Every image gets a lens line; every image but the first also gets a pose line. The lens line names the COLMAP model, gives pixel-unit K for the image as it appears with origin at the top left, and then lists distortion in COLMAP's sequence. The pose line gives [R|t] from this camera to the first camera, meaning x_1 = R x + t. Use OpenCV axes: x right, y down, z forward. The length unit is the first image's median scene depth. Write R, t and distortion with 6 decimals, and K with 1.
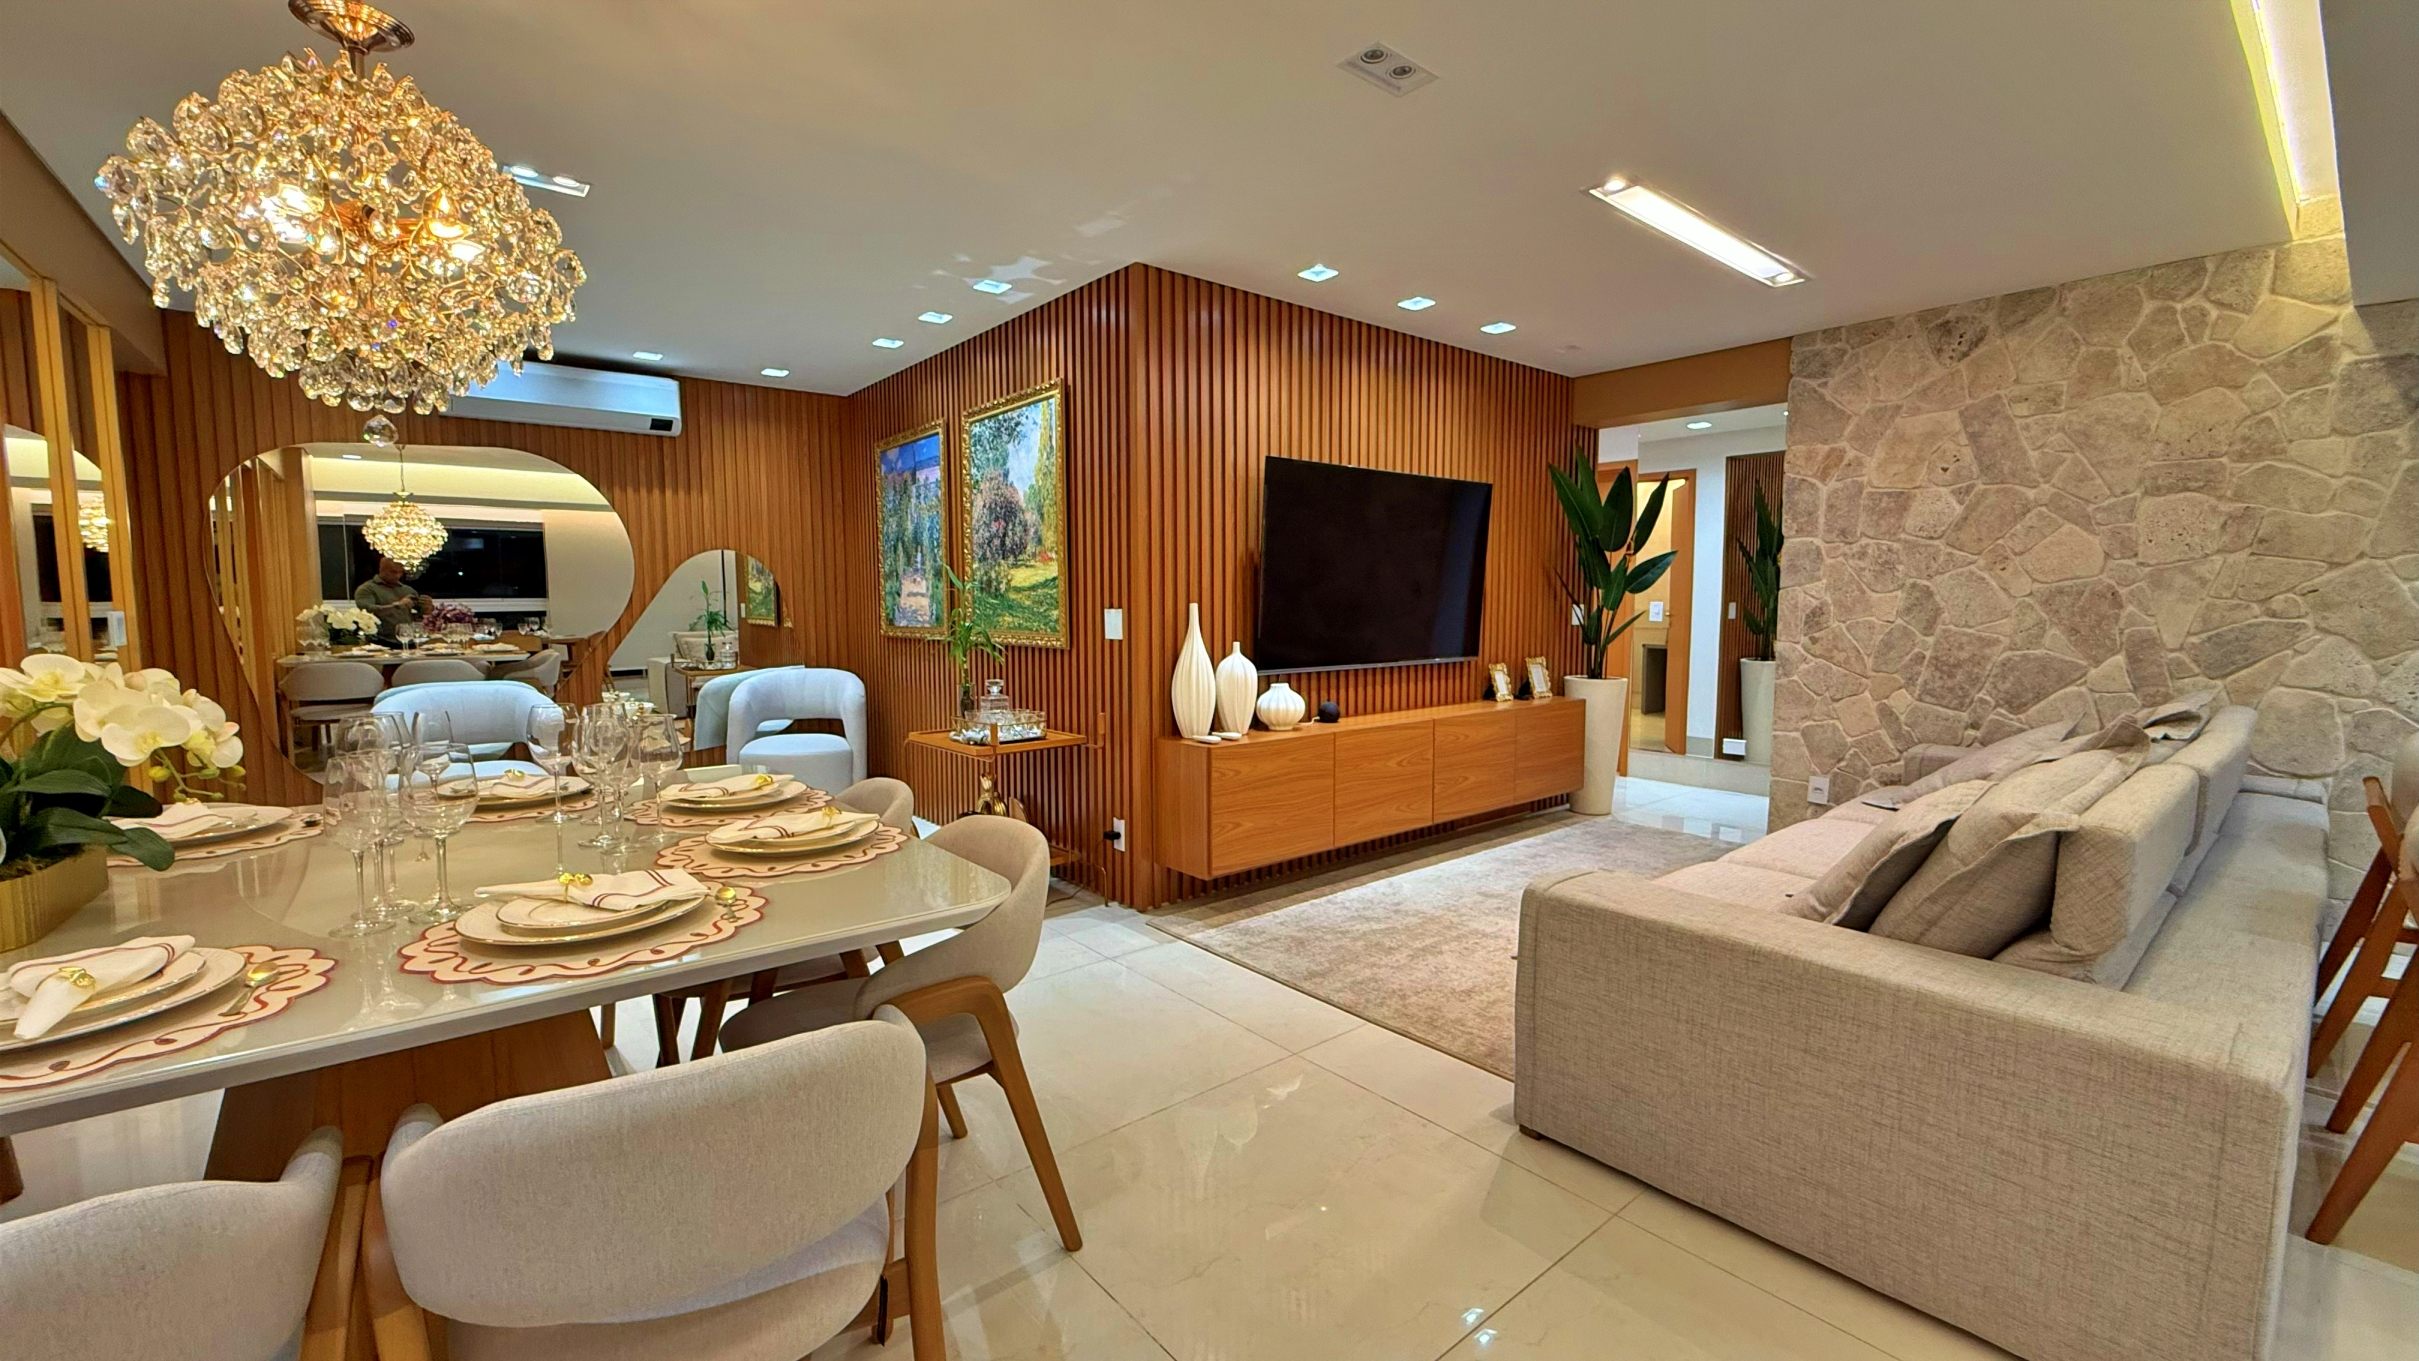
lens RADIAL K [[962.7, 0, 1195.2], [0, 962.7, 678.3], [0, 0, 1]] dist [-0.001131, 0.000700]
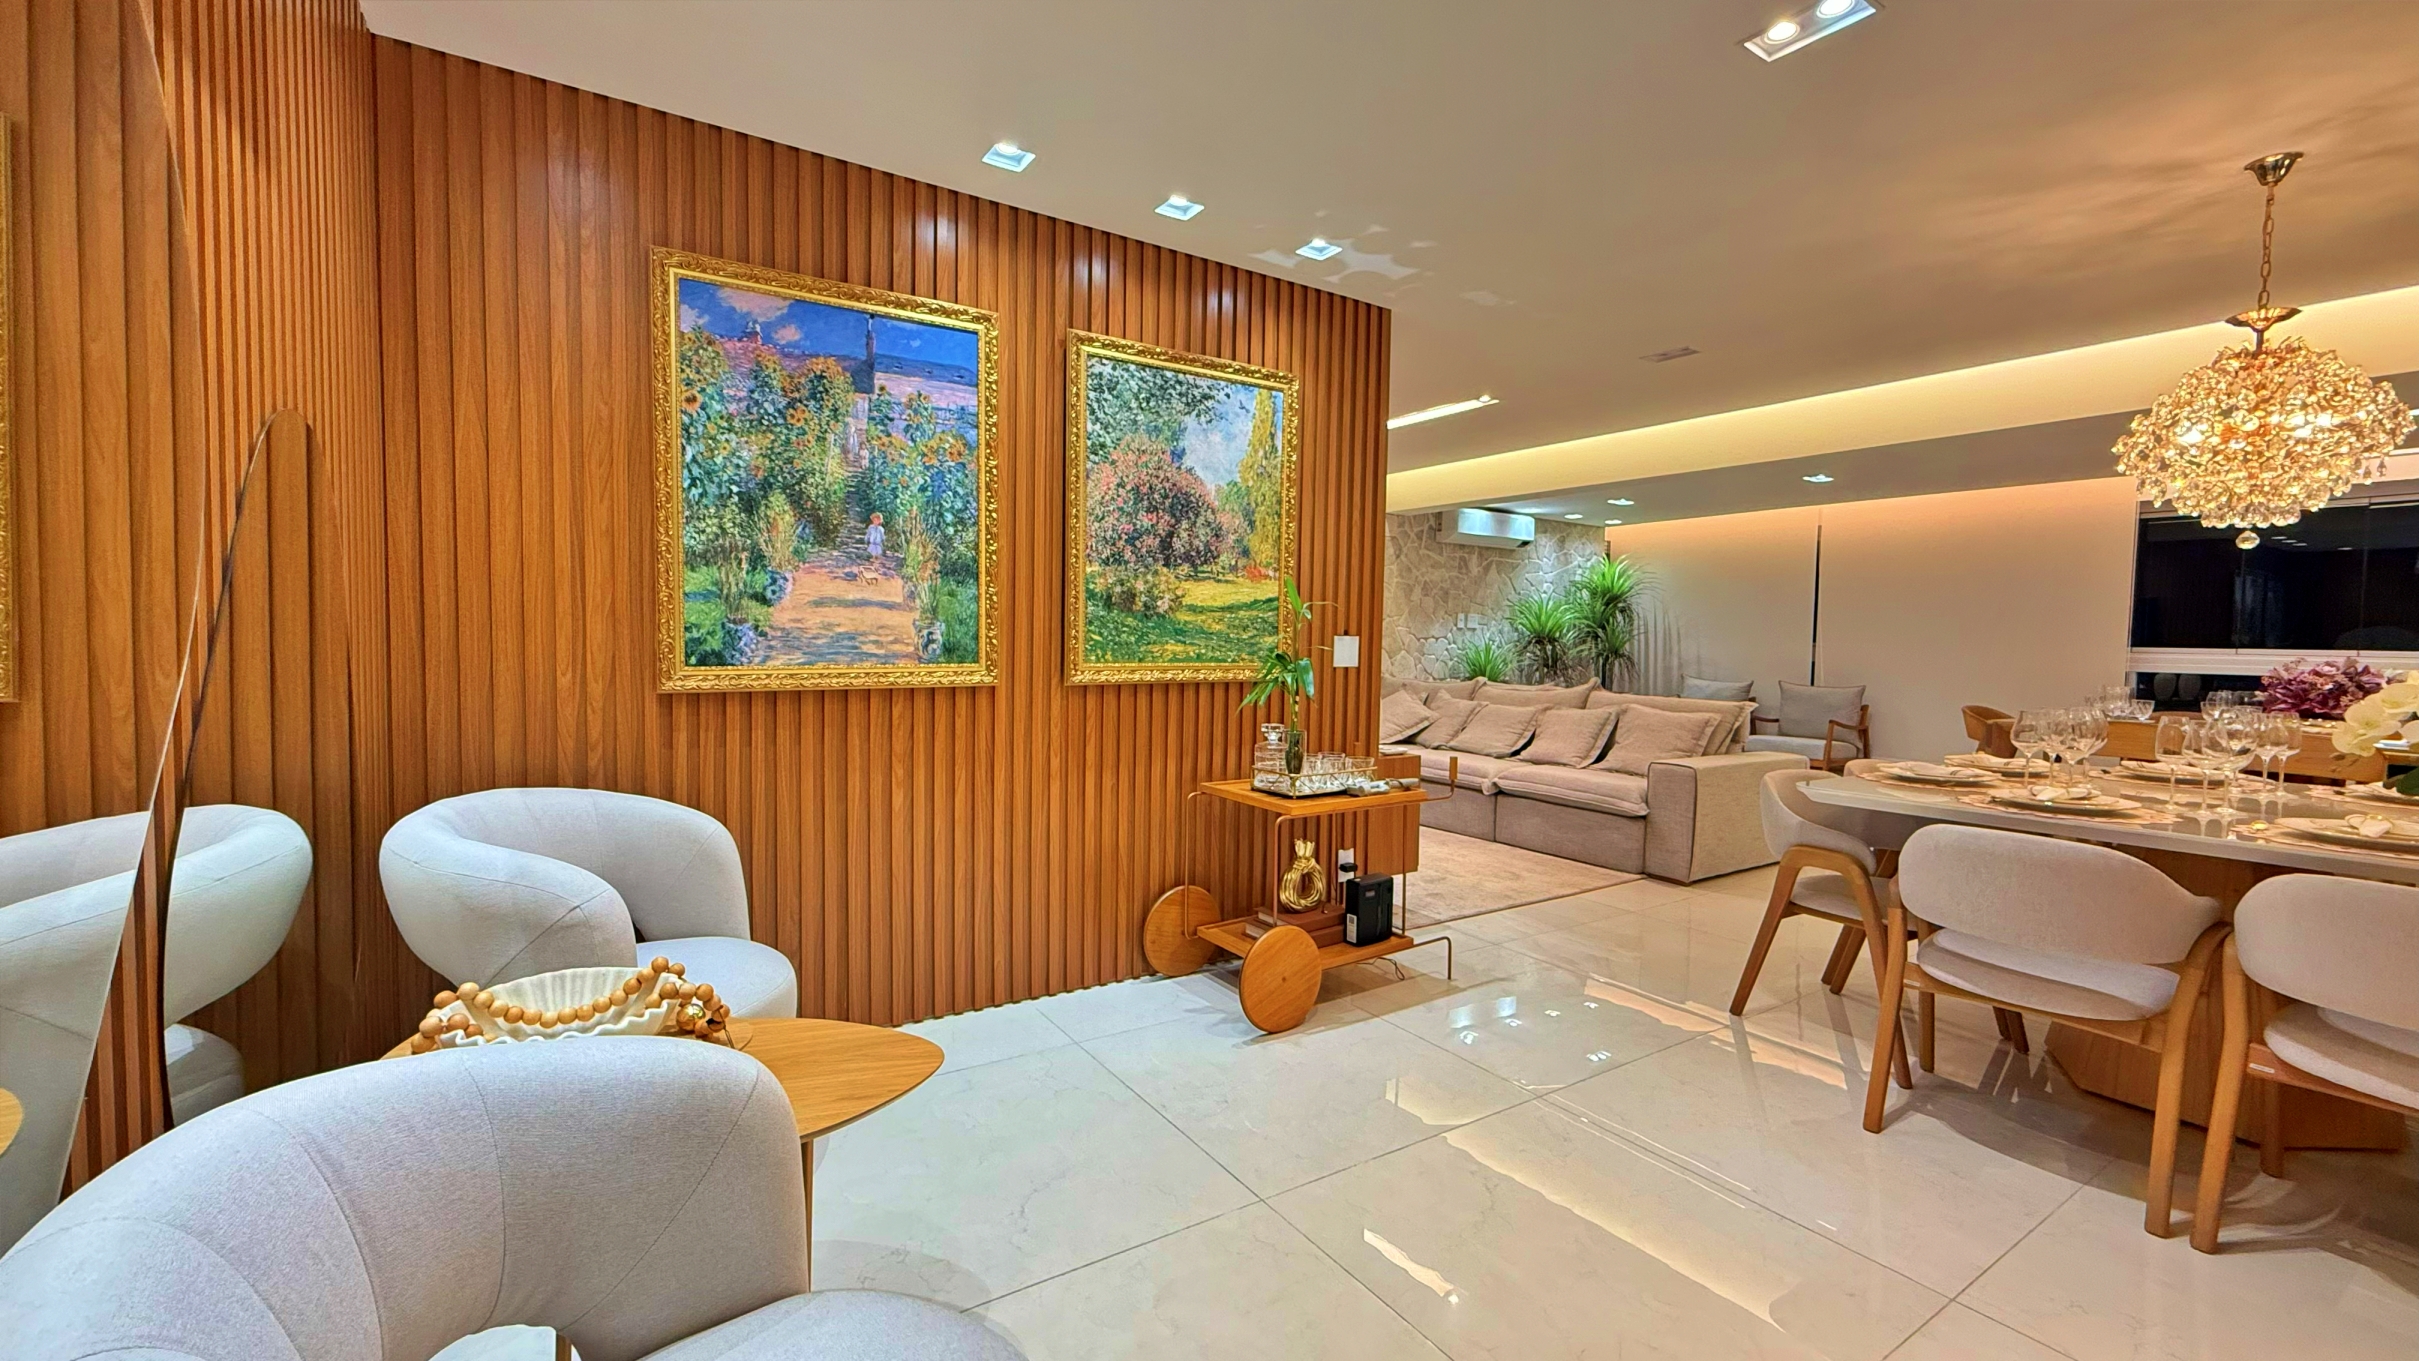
lens RADIAL K [[962.7, 0, 1198.2], [0, 962.7, 681.1], [0, 0, 1]] dist [-0.001131, 0.000700]
pose [[0.109582, -0.043646, 0.993019, -1.011022], [0.063718, 0.997289, 0.036802, -0.067586], [-0.991933, 0.059240, 0.112066, 0.977802]]
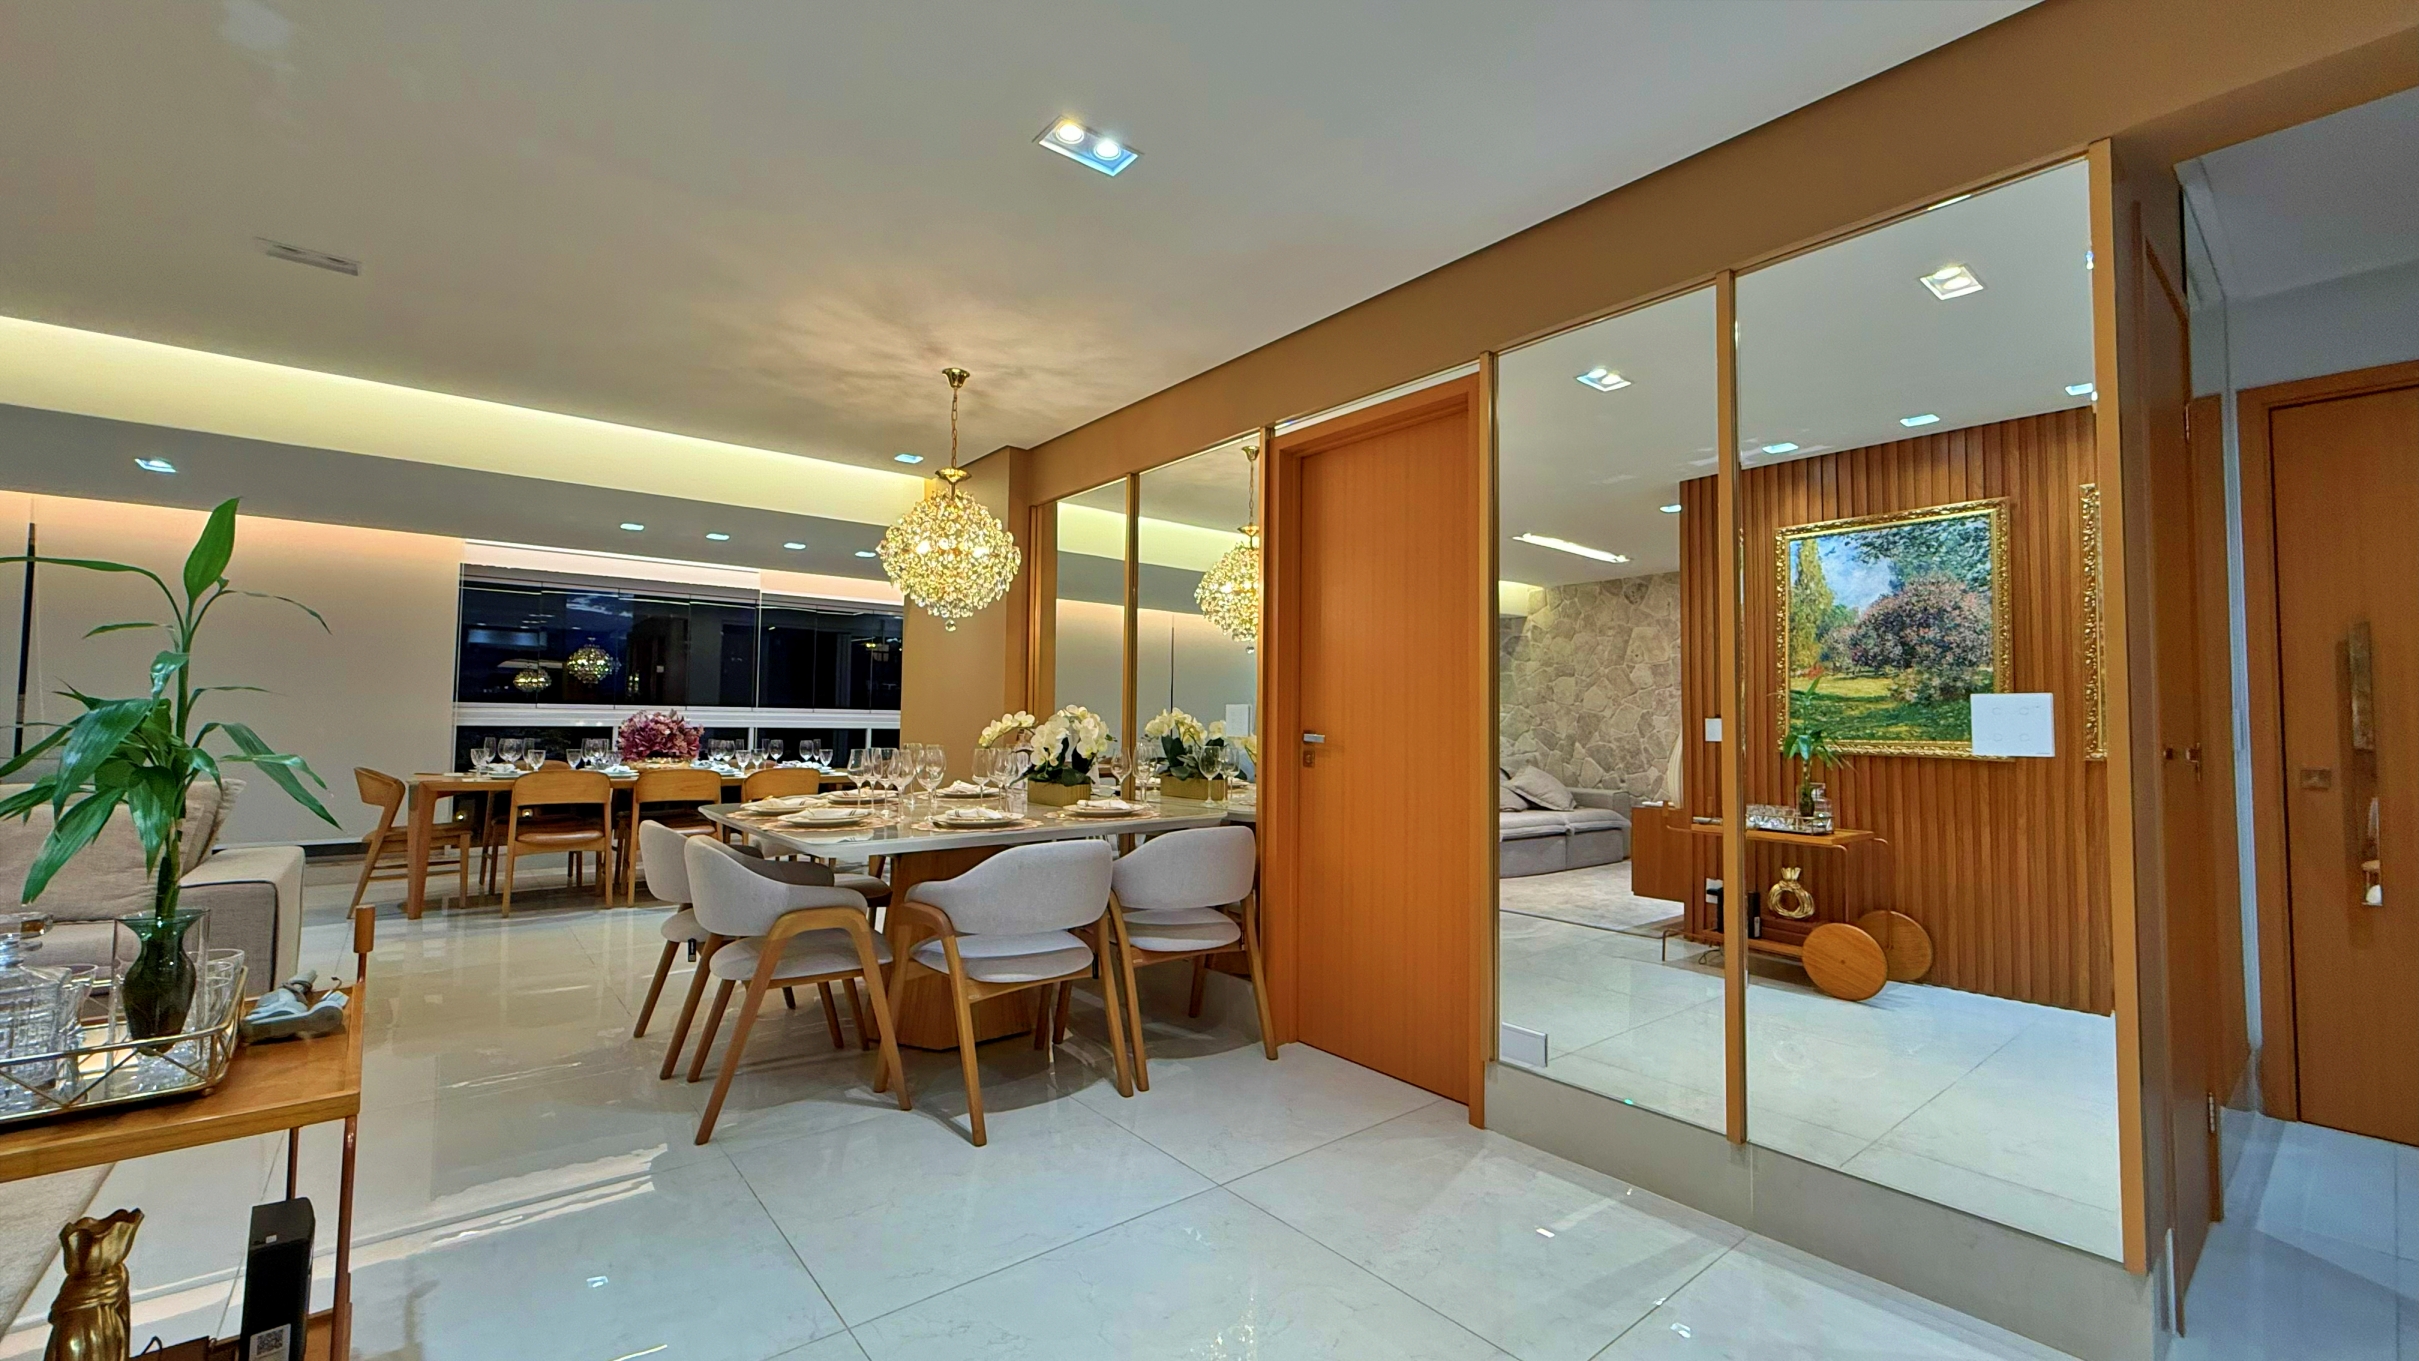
lens RADIAL K [[962.7, 0, 1199.1], [0, 962.7, 680.5], [0, 0, 1]] dist [-0.001131, 0.000700]
pose [[-0.999960, -0.008800, 0.001671, -0.541444], [-0.008733, 0.999284, 0.036825, -0.076239], [-0.001994, 0.036809, -0.999320, 1.271334]]
